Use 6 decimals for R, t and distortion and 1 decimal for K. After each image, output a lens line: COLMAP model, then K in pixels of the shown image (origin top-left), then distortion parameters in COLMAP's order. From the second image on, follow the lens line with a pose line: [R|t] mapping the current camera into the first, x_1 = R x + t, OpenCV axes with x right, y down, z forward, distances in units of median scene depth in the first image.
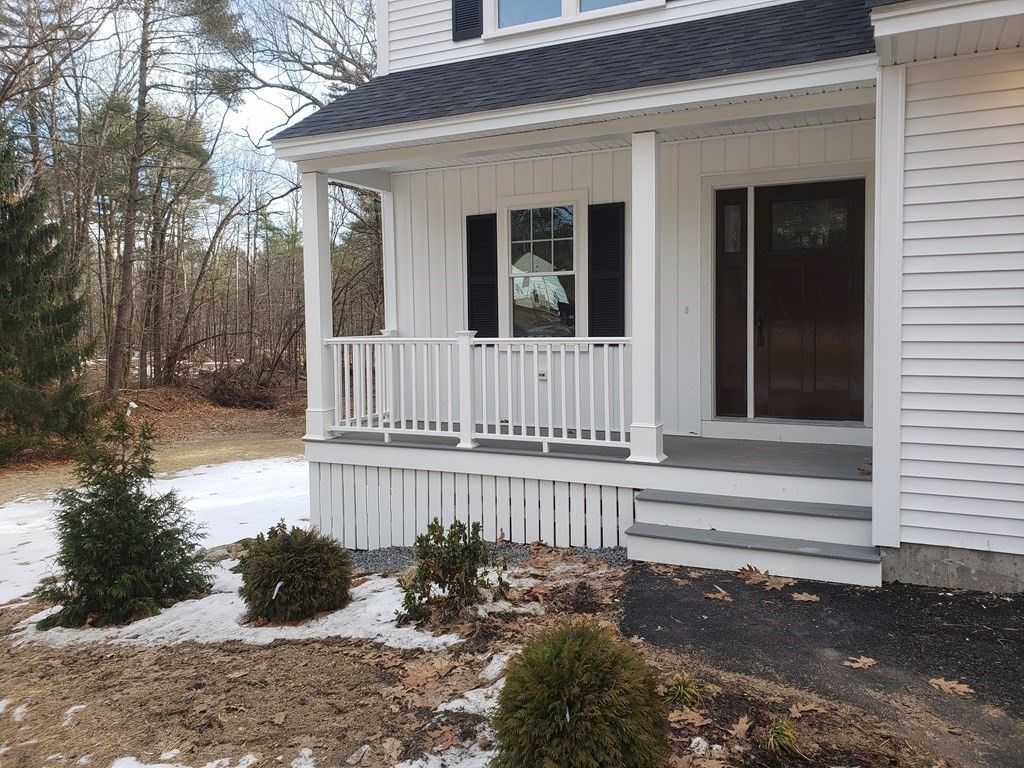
lens RADIAL K [[772.7, 0, 507.4], [0, 772.7, 374.6], [0, 0, 1]] dist [0.072124, -0.105960]
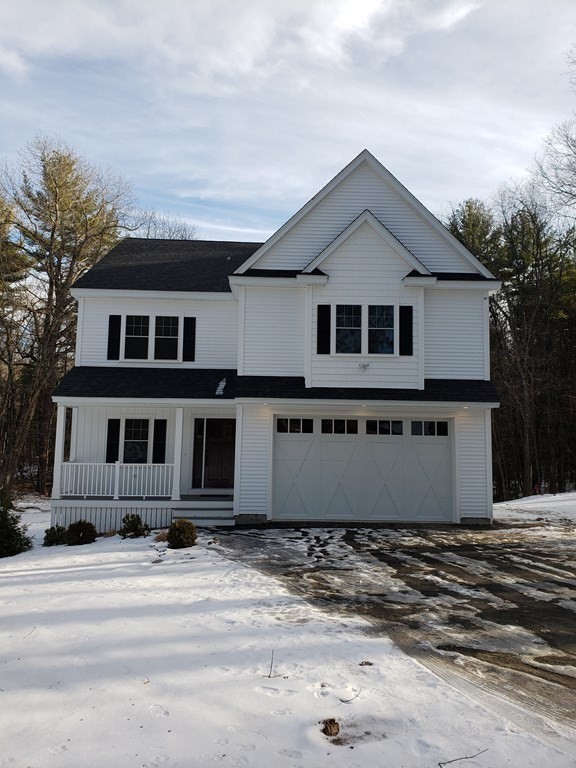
lens RADIAL K [[579.5, 0, 288.0], [0, 579.5, 384.0], [0, 0, 1]] dist [0.072124, -0.105960]
pose [[0.881076, 0.075013, 0.466989, -0.563281], [0.000379, 0.987231, -0.159295, 0.010884], [-0.472975, 0.140528, 0.869797, -1.404438]]
